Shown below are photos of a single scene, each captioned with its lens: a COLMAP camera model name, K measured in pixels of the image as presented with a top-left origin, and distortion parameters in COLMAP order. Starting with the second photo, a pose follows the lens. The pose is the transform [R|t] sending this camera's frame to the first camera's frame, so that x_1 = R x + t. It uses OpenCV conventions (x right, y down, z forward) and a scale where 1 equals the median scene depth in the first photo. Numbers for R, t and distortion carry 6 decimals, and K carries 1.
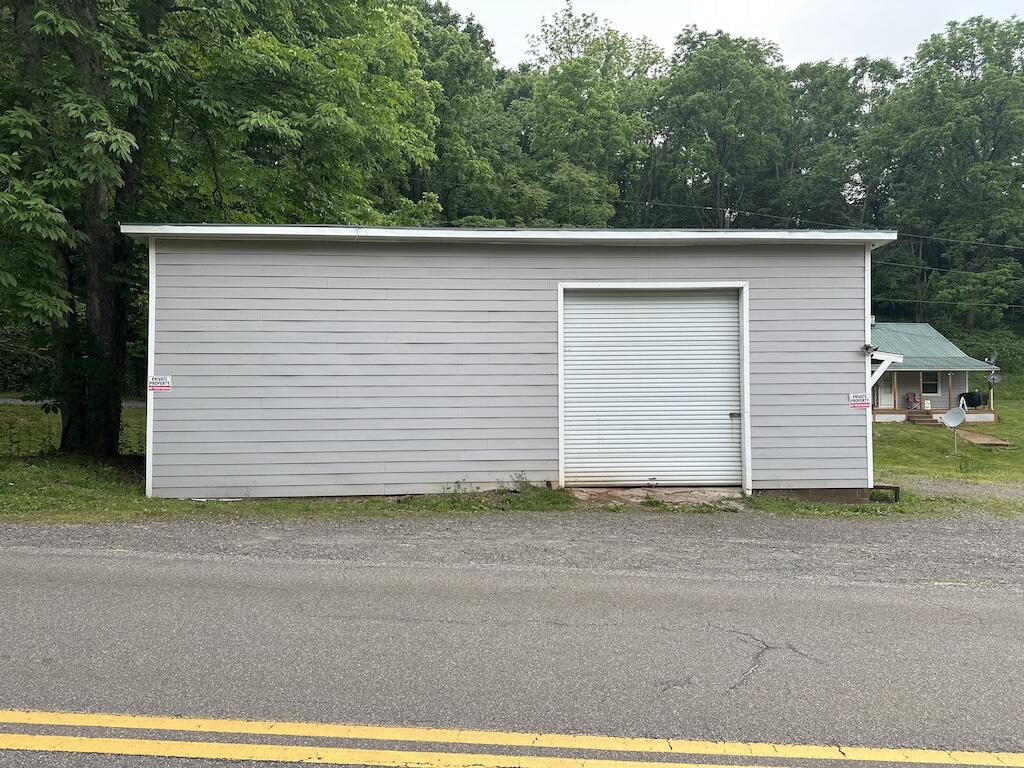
lens RADIAL K [[719.0, 0, 509.9], [0, 719.0, 386.3], [0, 0, 1]] dist [0.043243, -0.051279]
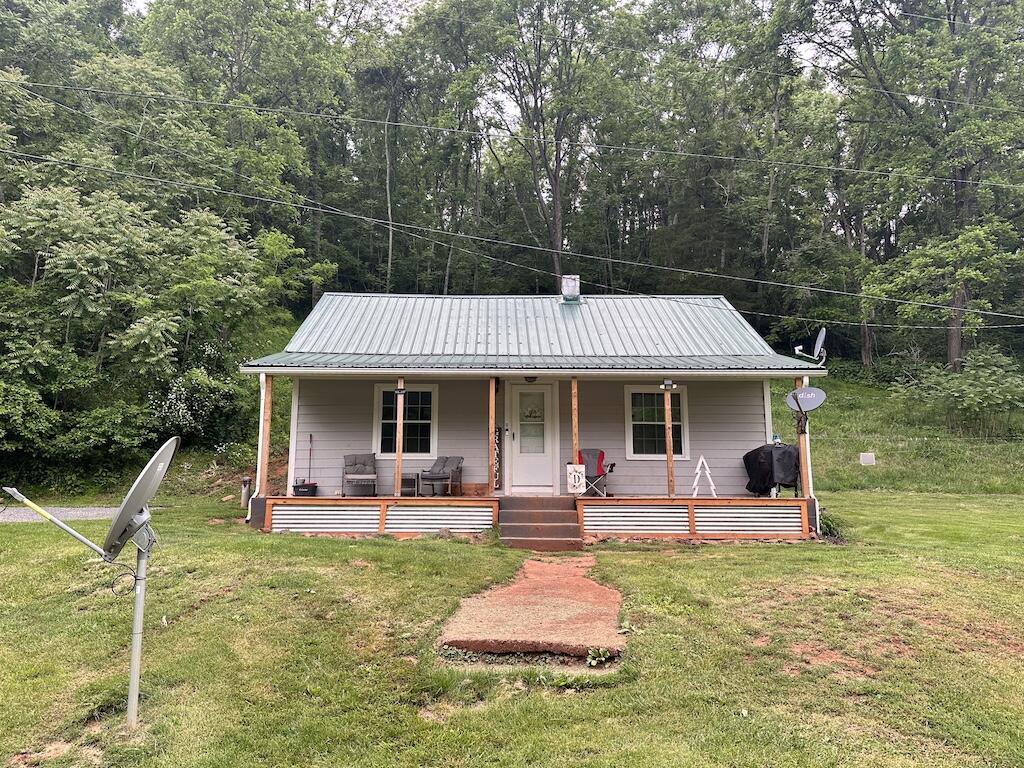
lens RADIAL K [[719.0, 0, 511.7], [0, 719.0, 382.6], [0, 0, 1]] dist [0.043243, -0.051279]
pose [[0.995420, -0.000320, -0.095593, 0.537771], [-0.013723, 0.989159, -0.146209, 0.026509], [0.094604, 0.146851, 0.984624, 0.642454]]
